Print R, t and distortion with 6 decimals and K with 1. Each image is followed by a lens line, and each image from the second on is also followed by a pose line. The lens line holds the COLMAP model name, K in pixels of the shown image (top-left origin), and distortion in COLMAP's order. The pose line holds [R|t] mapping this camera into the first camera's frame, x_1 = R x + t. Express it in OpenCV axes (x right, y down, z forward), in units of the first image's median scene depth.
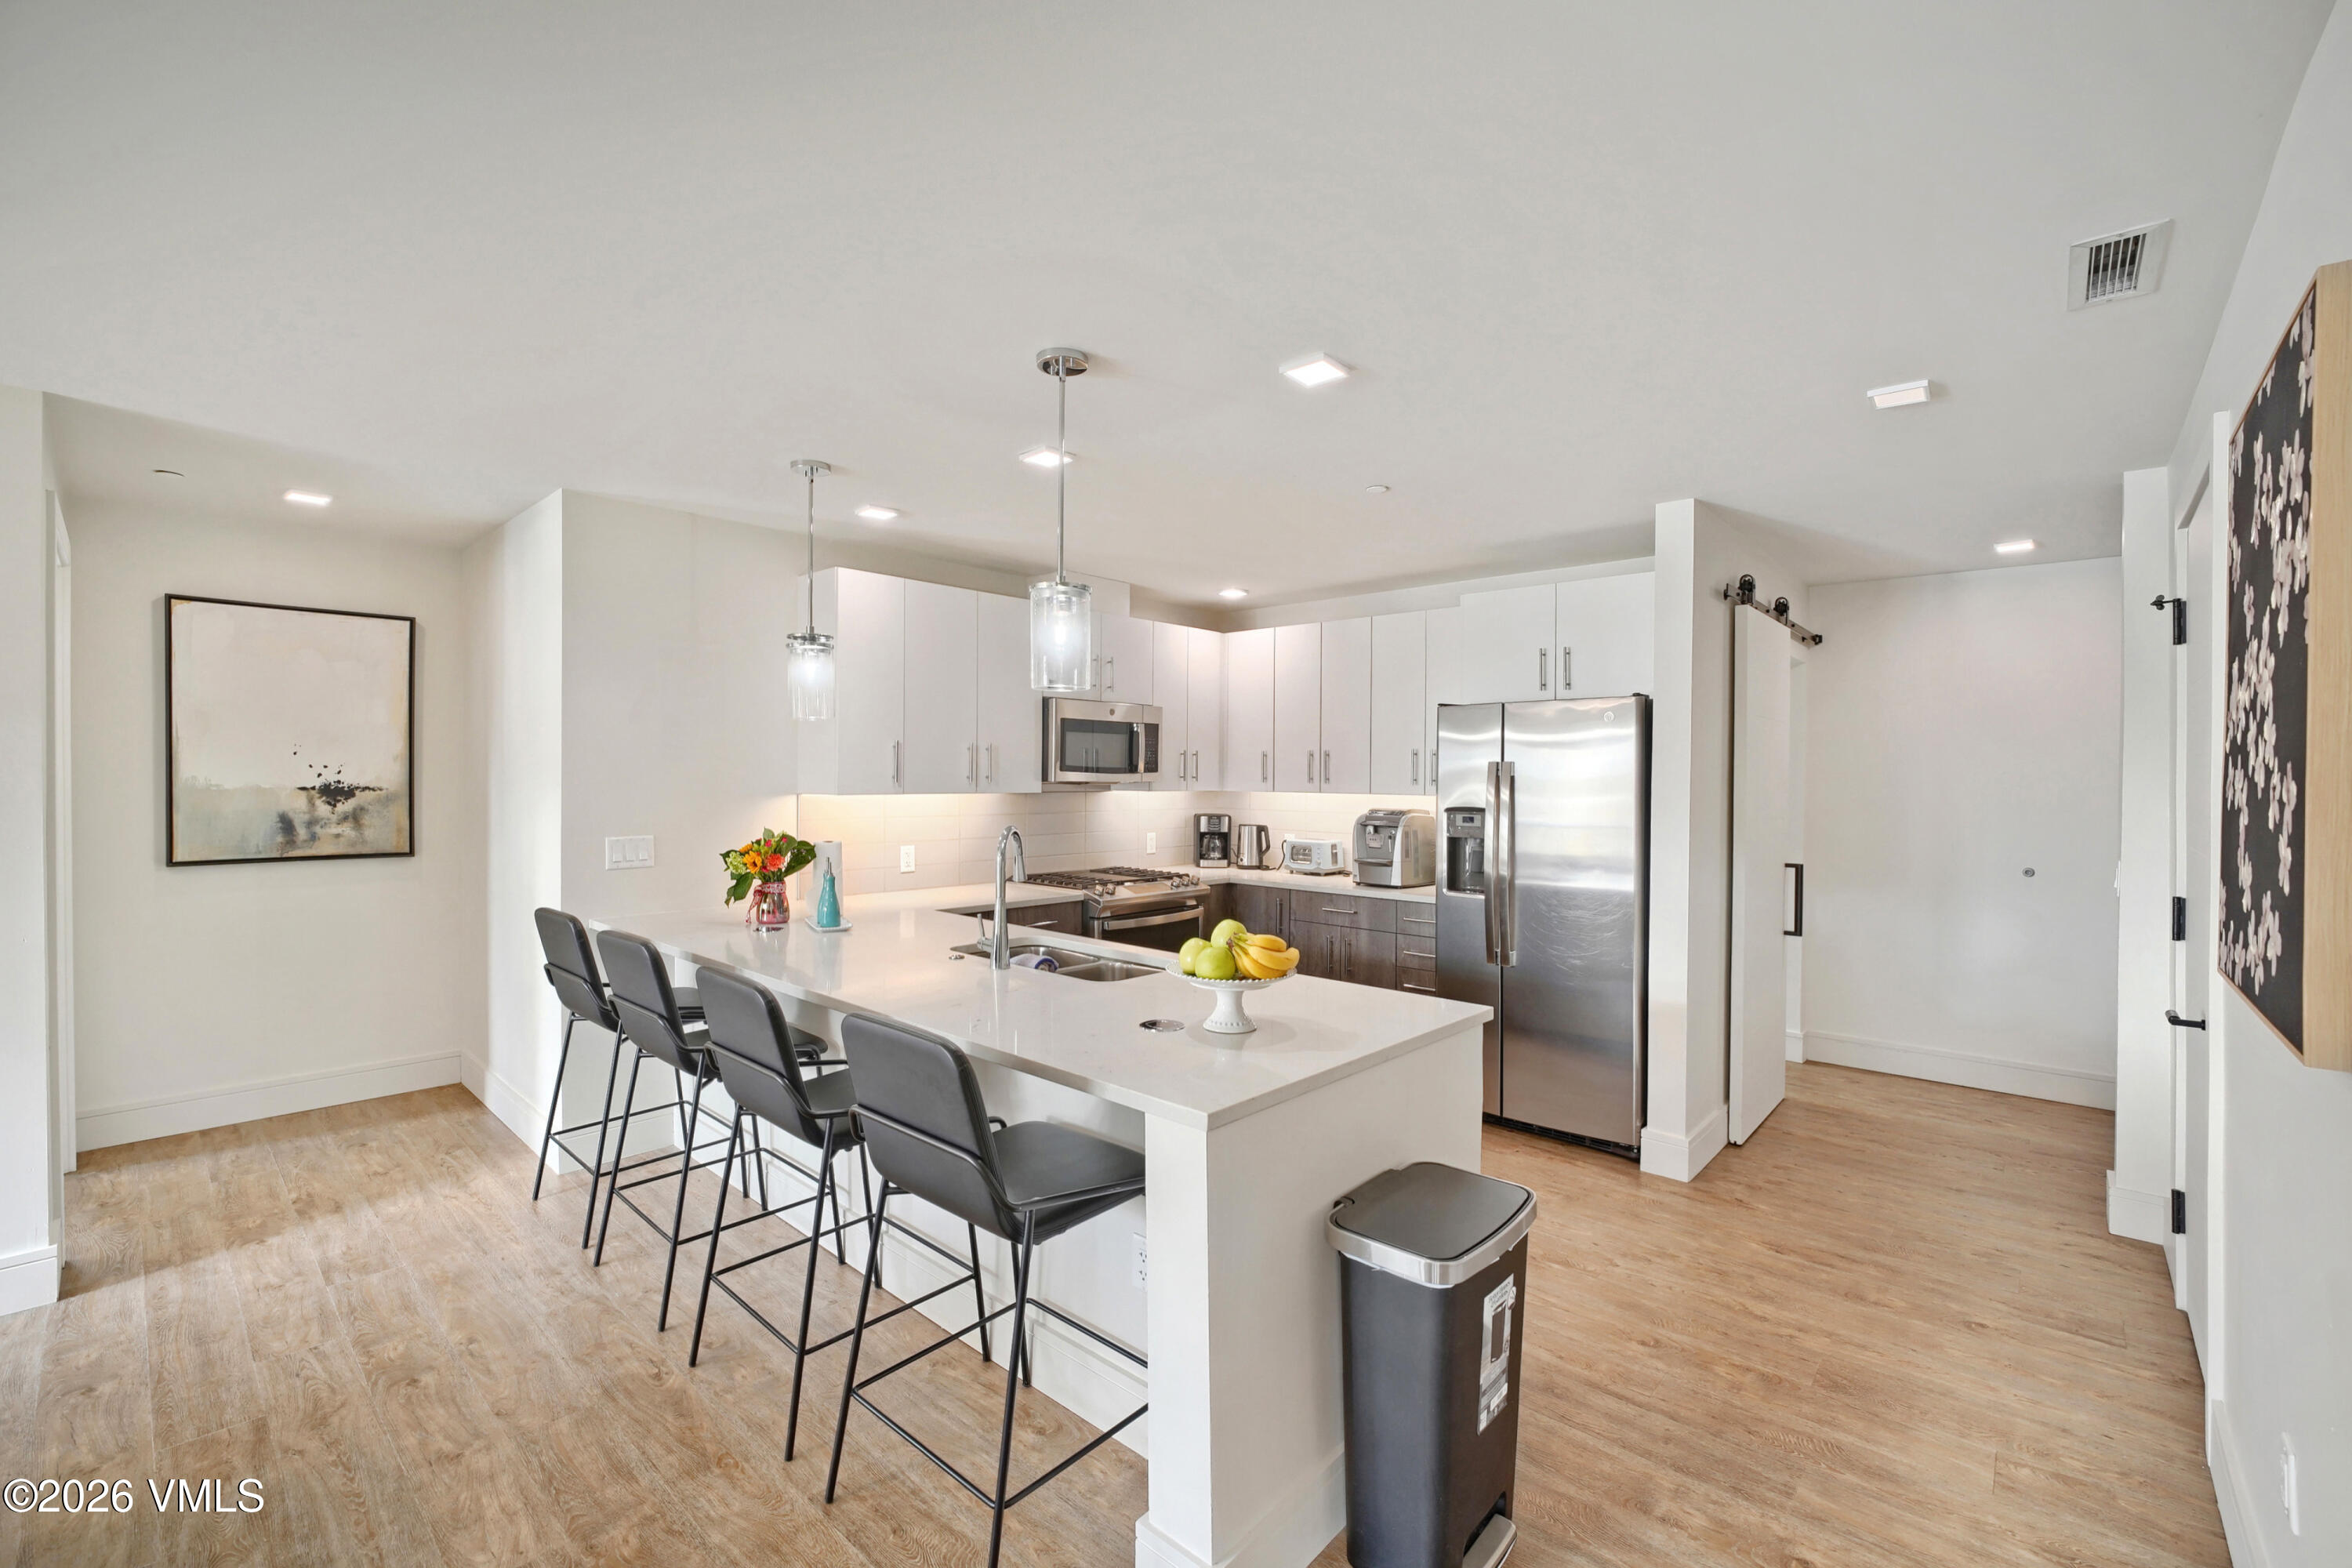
lens RADIAL K [[978.0, 0, 1158.9], [0, 978.0, 790.9], [0, 0, 1]] dist [-0.026299, 0.001973]
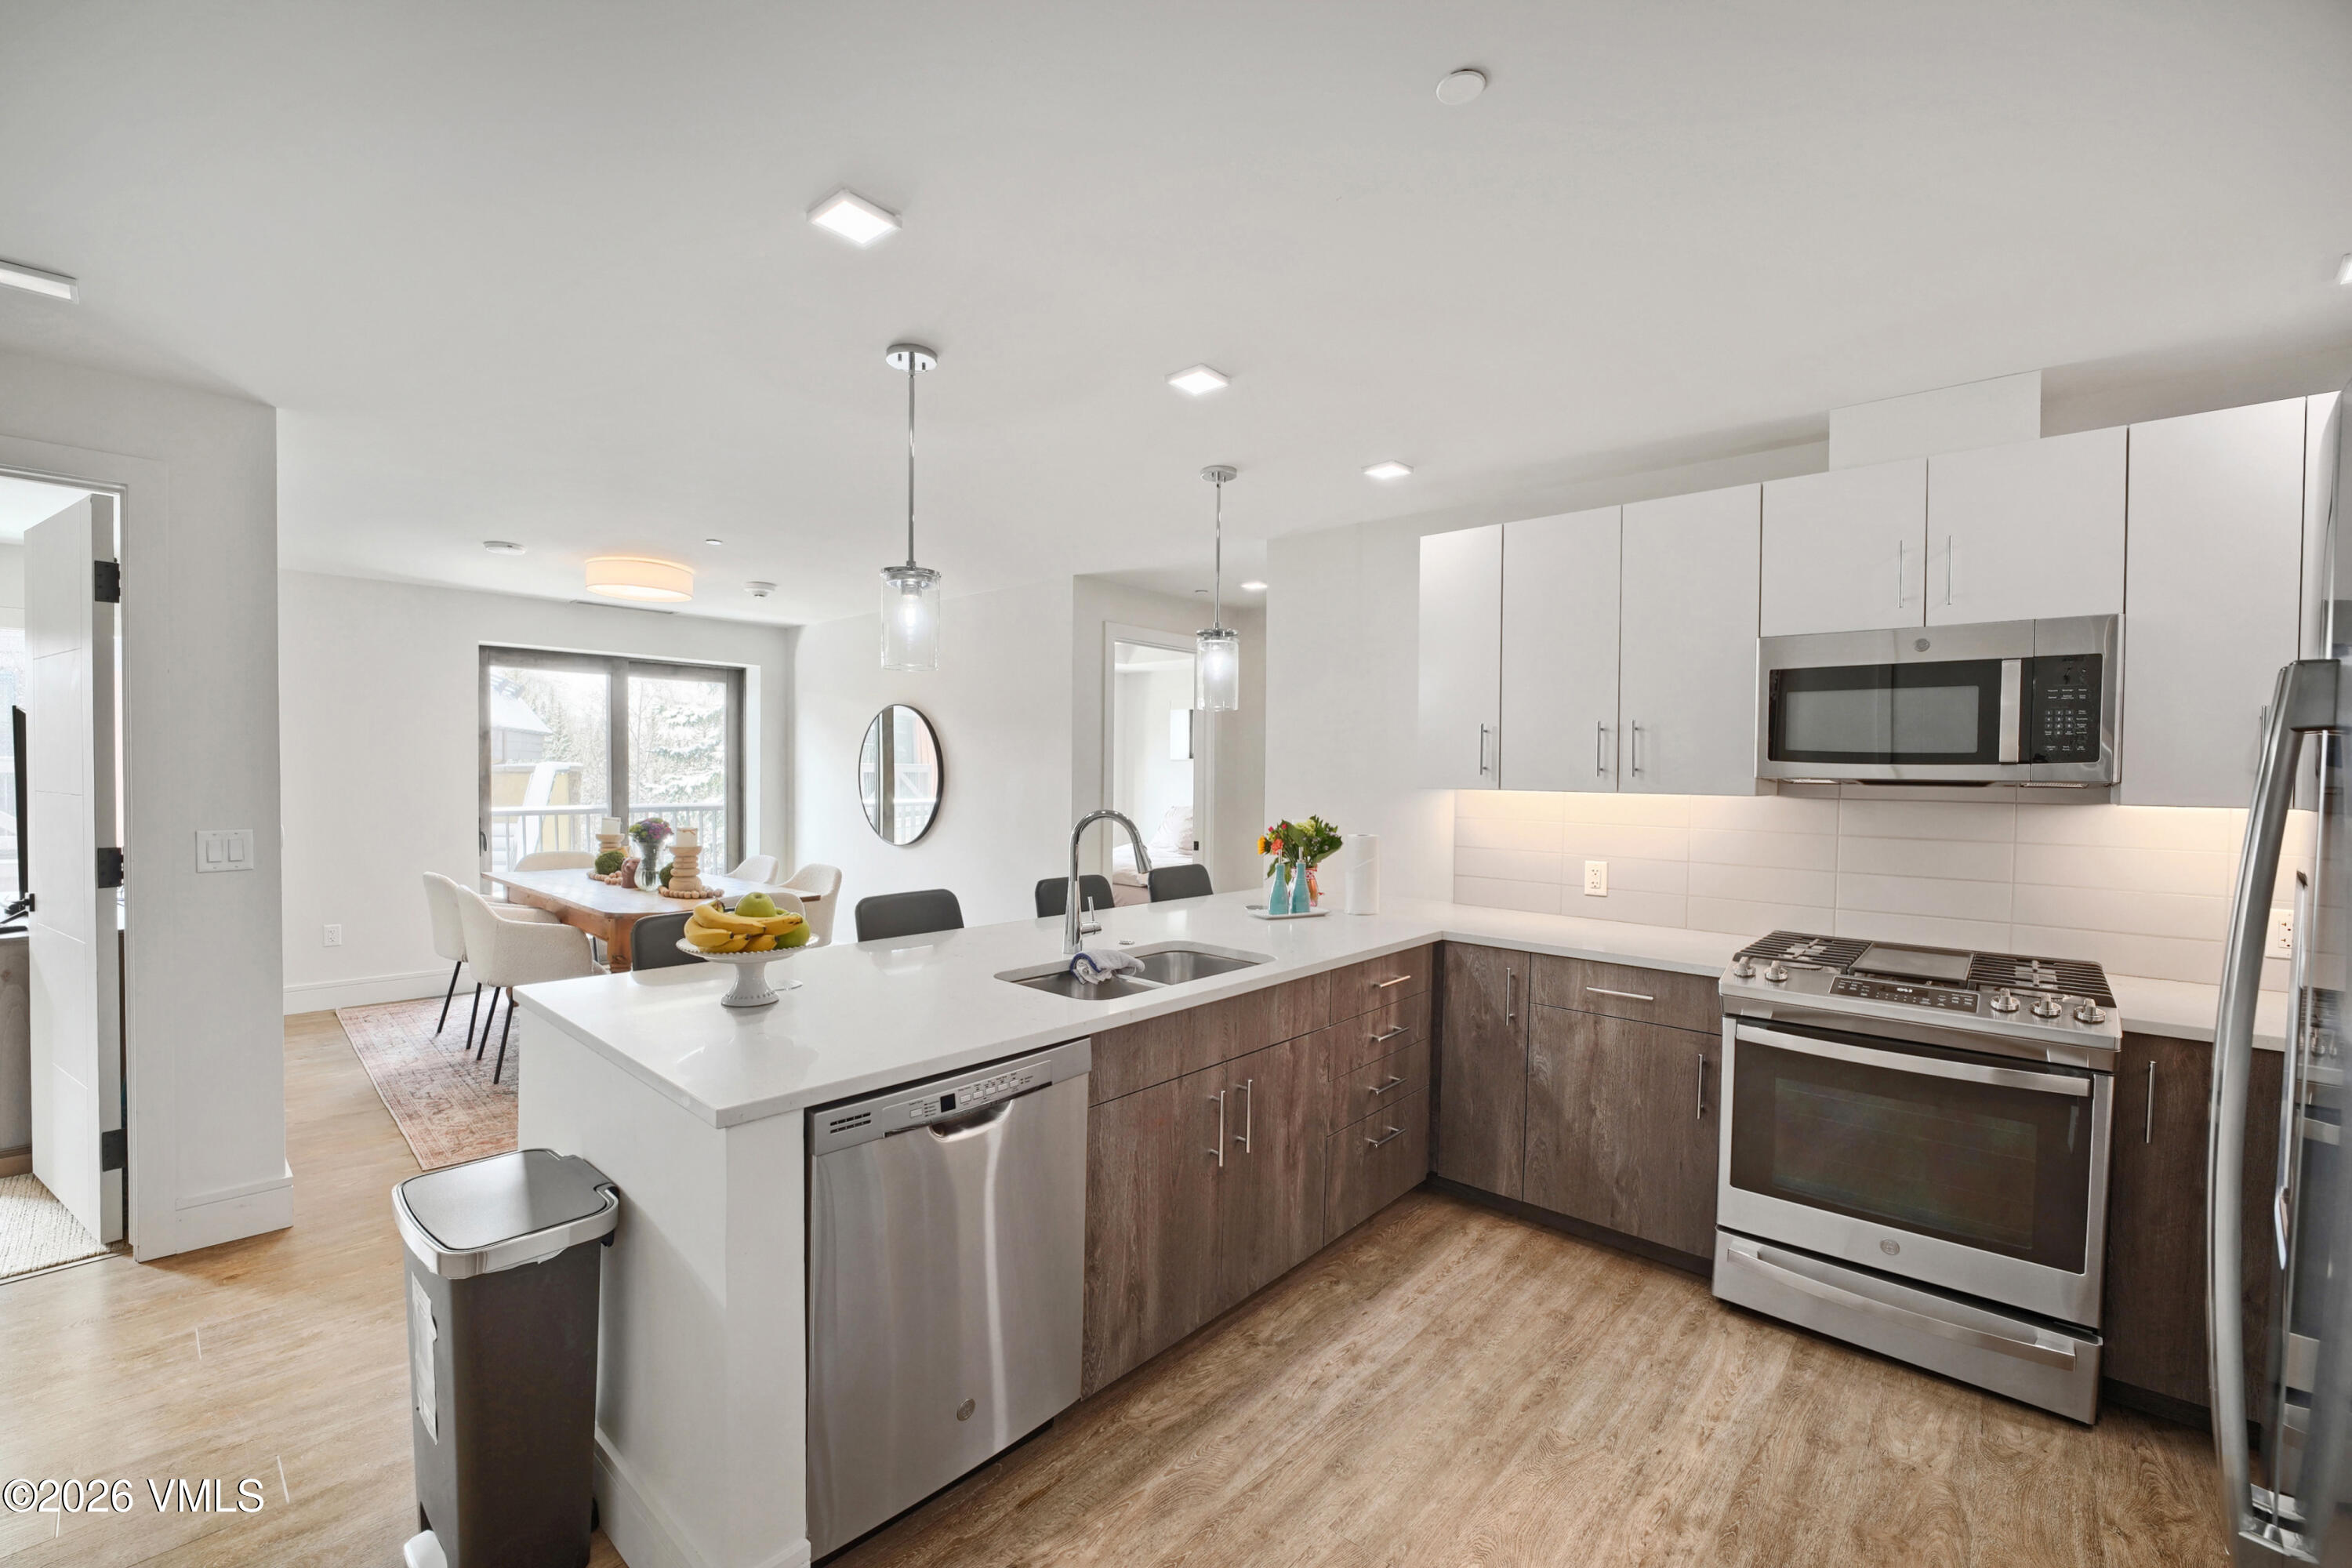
lens RADIAL K [[978.0, 0, 1141.1], [0, 978.0, 804.2], [0, 0, 1]] dist [-0.026299, 0.001973]
pose [[0.004136, 0.026178, -0.999649, 0.584175], [-0.029958, 0.999212, 0.026043, 0.003302], [0.999543, 0.029840, 0.004917, 0.753034]]
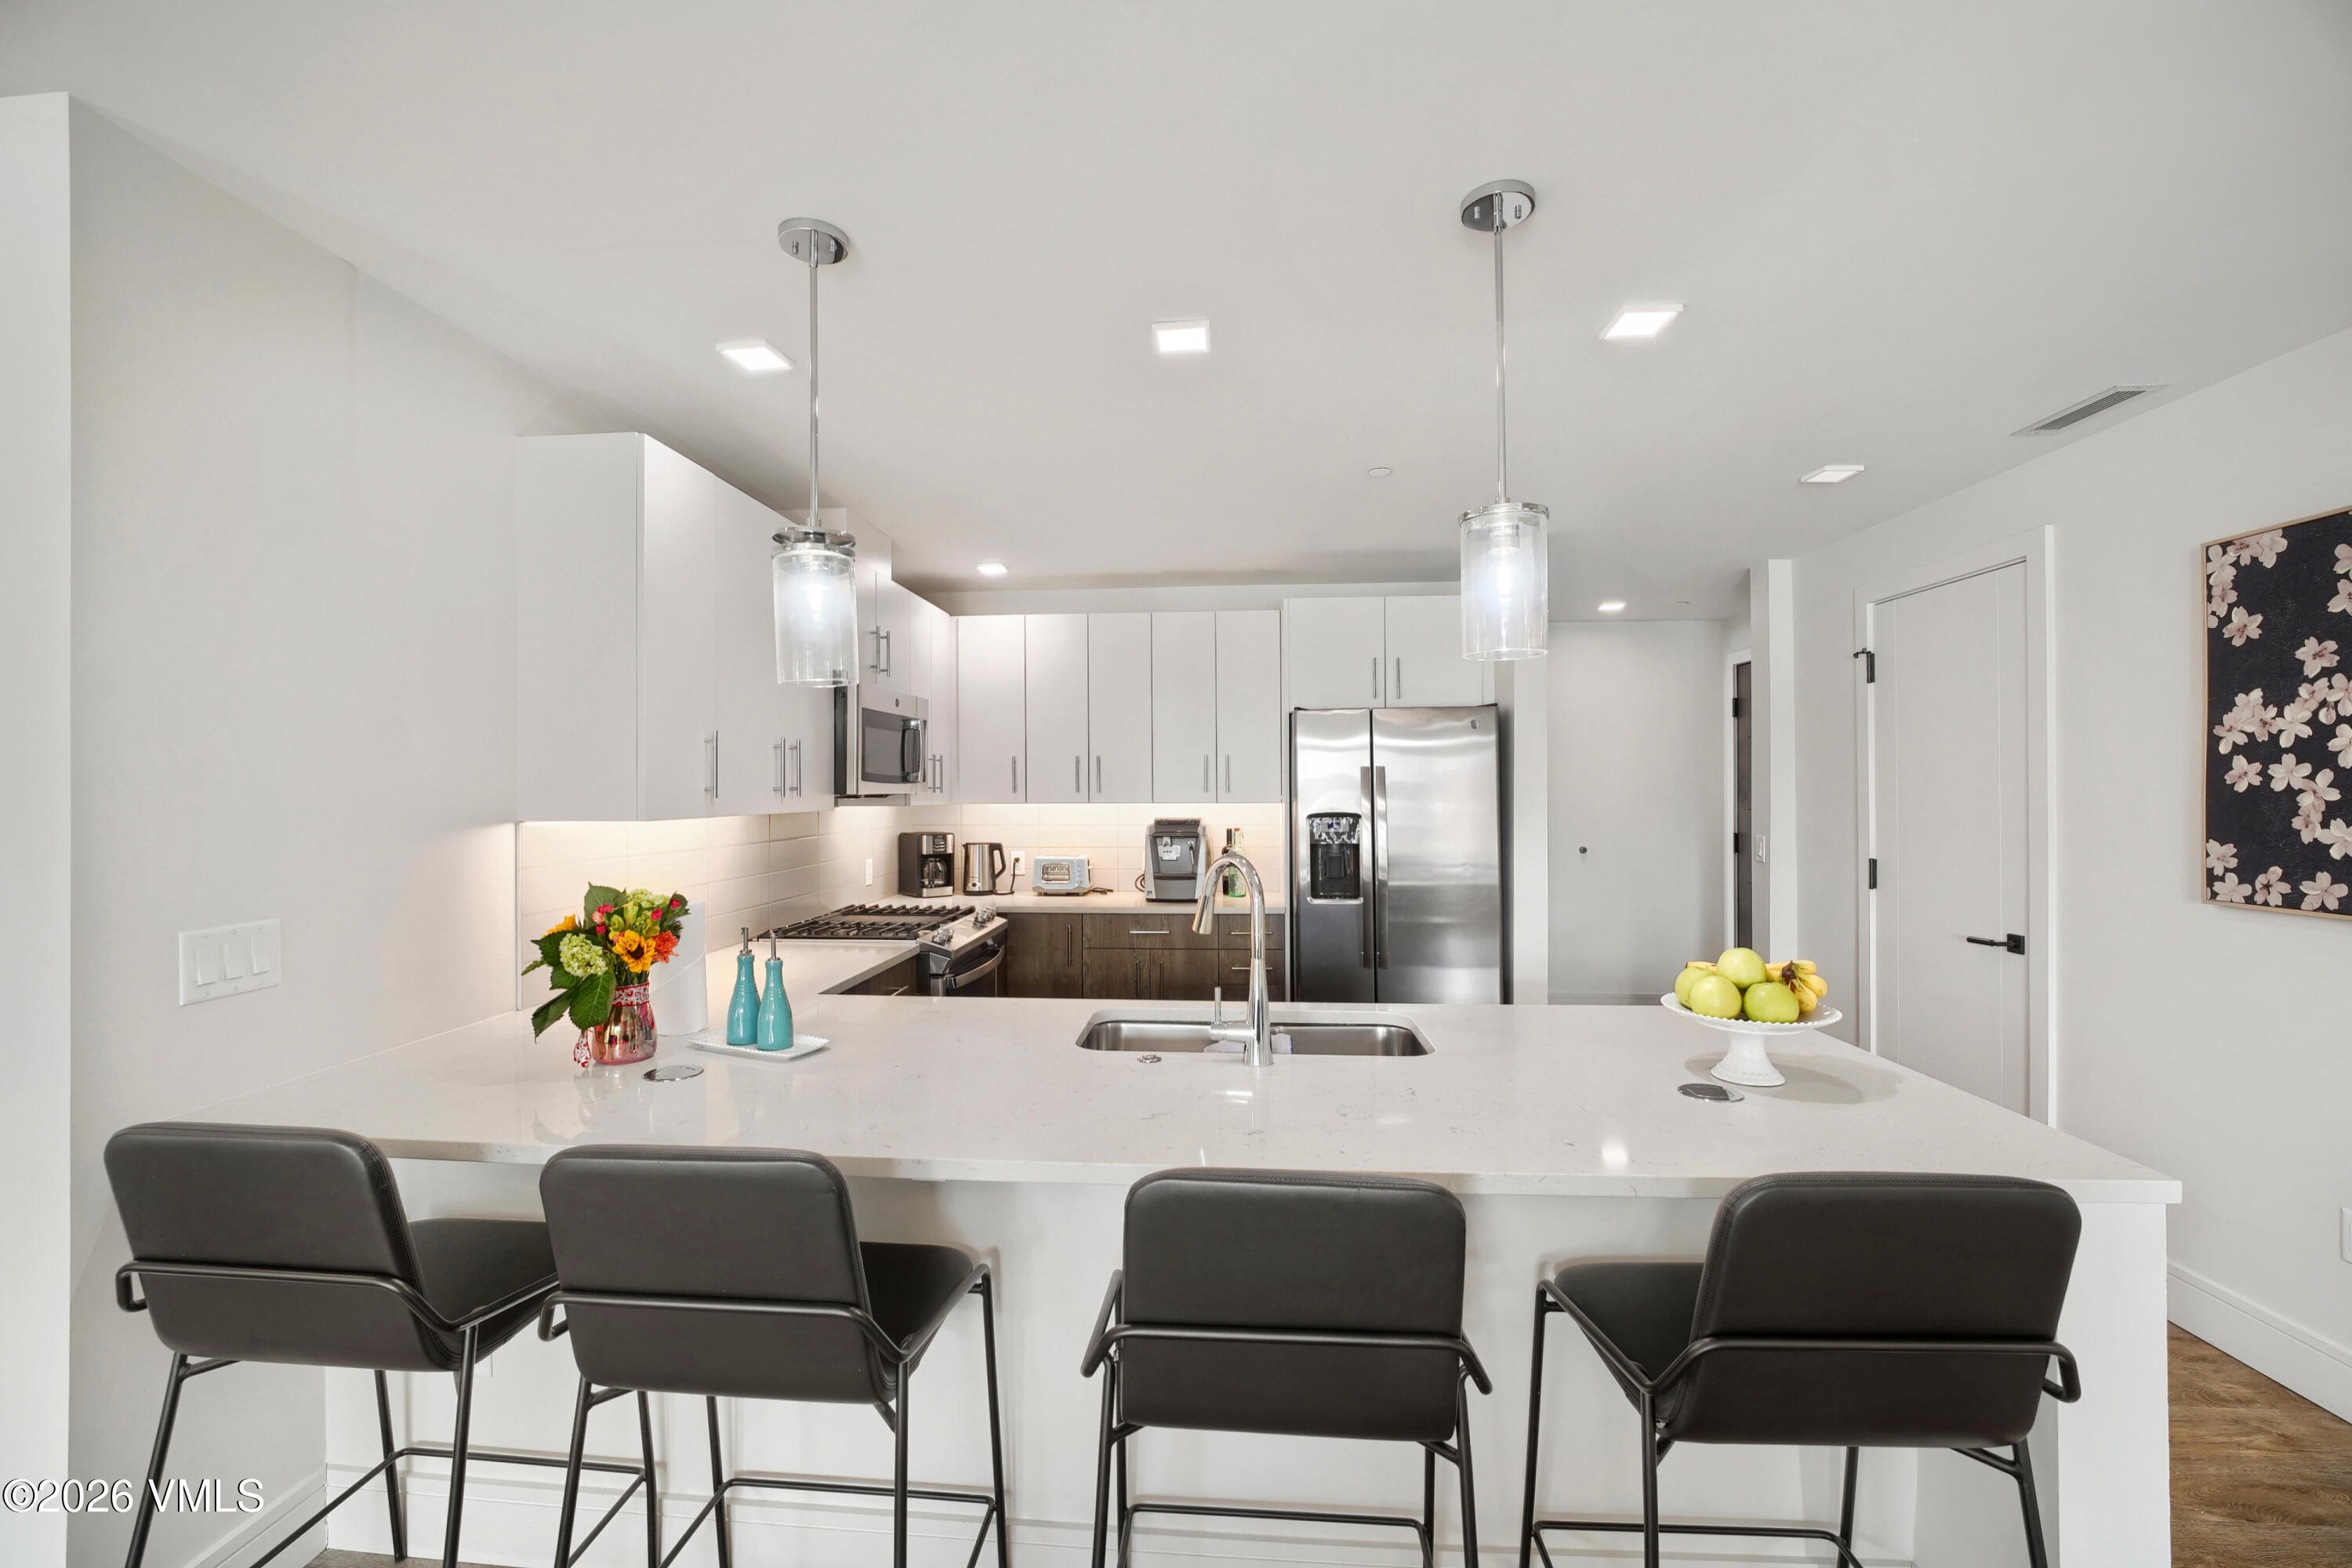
lens RADIAL K [[978.0, 0, 1181.8], [0, 978.0, 784.8], [0, 0, 1]] dist [-0.026299, 0.001973]
pose [[0.772450, -0.010555, 0.634988, -0.467975], [0.022017, 0.999706, -0.010165, -0.005003], [-0.634694, 0.021833, 0.772455, 0.351430]]
